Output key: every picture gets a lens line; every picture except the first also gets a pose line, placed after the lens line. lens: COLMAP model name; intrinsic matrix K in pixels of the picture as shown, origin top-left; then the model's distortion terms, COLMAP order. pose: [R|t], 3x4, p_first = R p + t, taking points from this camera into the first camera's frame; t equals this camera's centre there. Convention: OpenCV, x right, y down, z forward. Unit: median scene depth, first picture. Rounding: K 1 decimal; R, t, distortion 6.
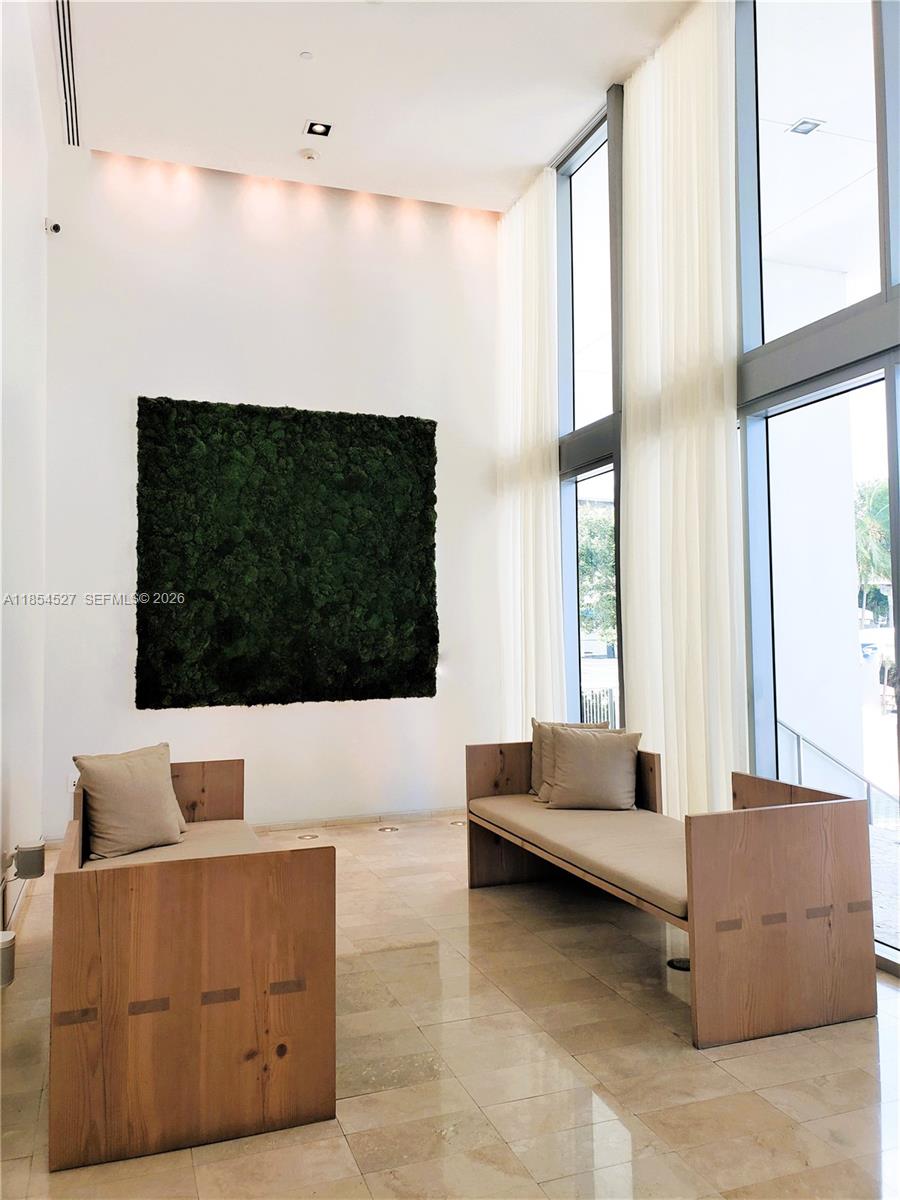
lens RADIAL K [[952.0, 0, 450.0], [0, 952.0, 600.0], [0, 0, 1]] dist [0.087176, -0.013332]
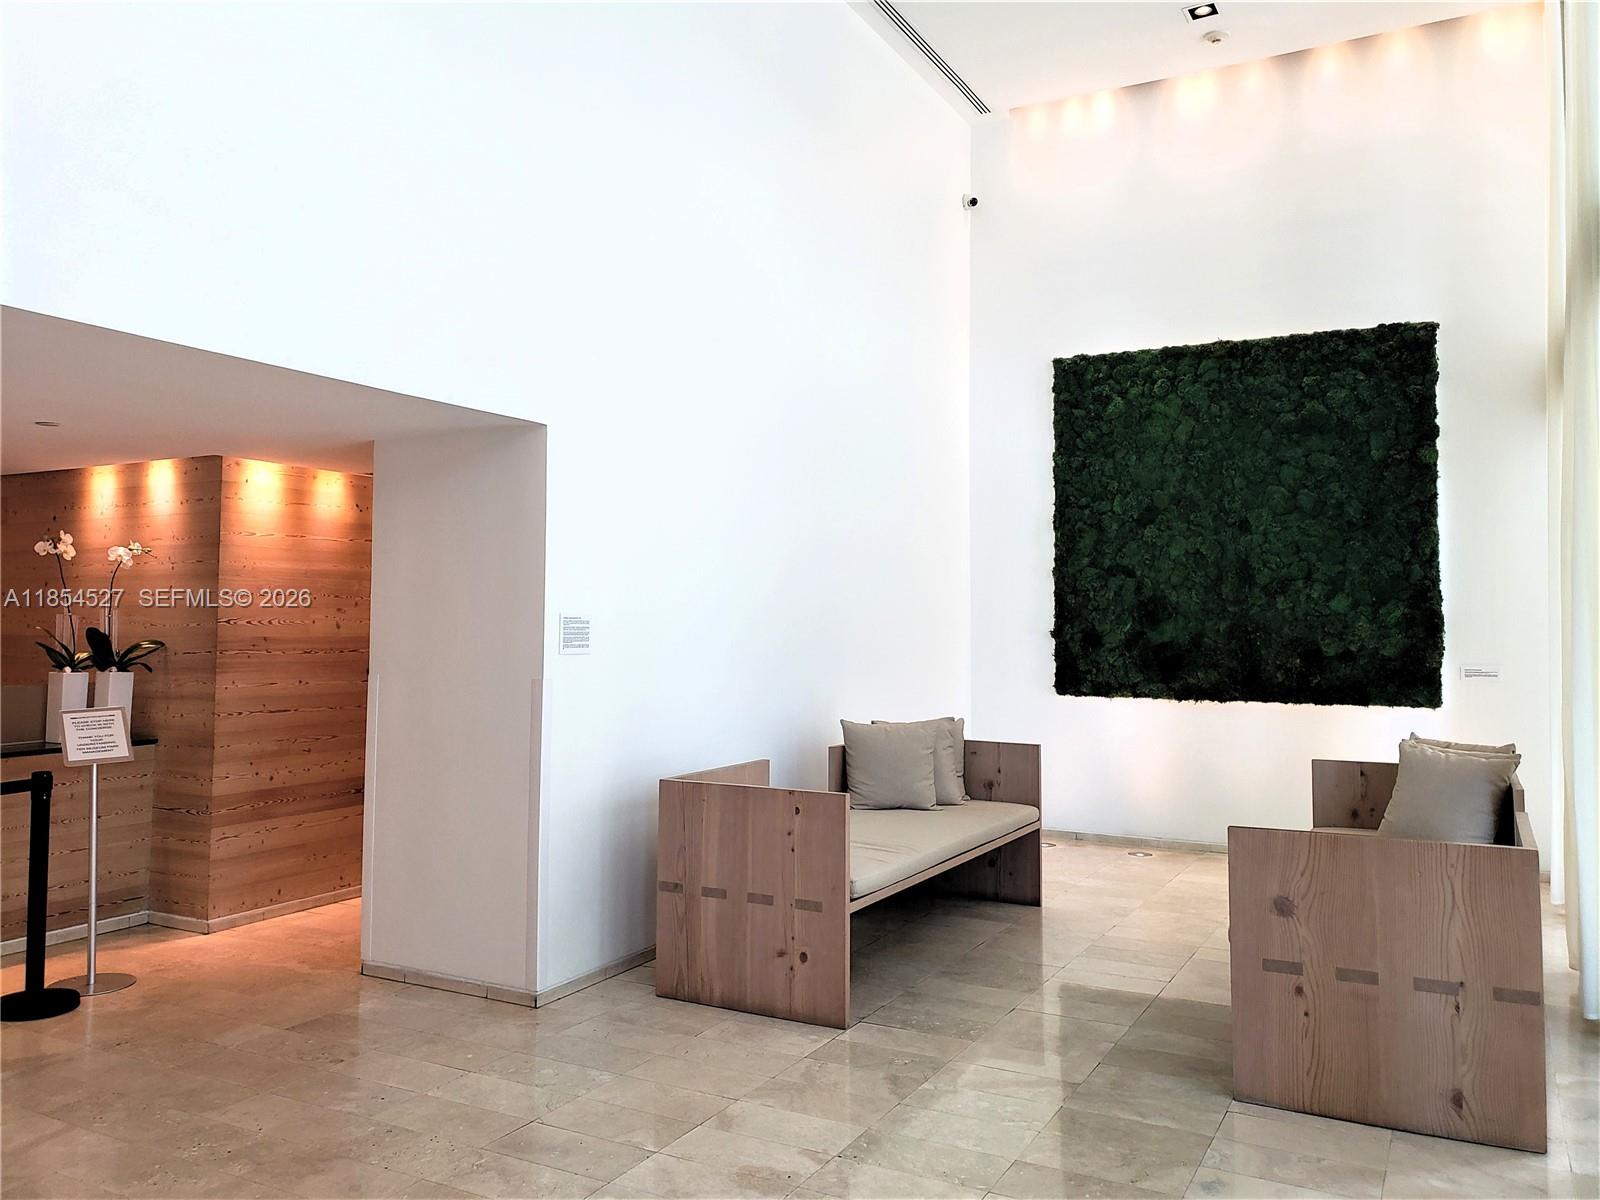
lens RADIAL K [[1269.0, 0, 800.0], [0, 1269.0, 600.0], [0, 0, 1]] dist [0.142538, -0.001247]
pose [[0.676921, 0.002650, -0.736051, 0.406883], [0.007937, 0.999909, 0.010899, 0.005999], [0.736013, -0.013220, 0.676838, -0.020417]]
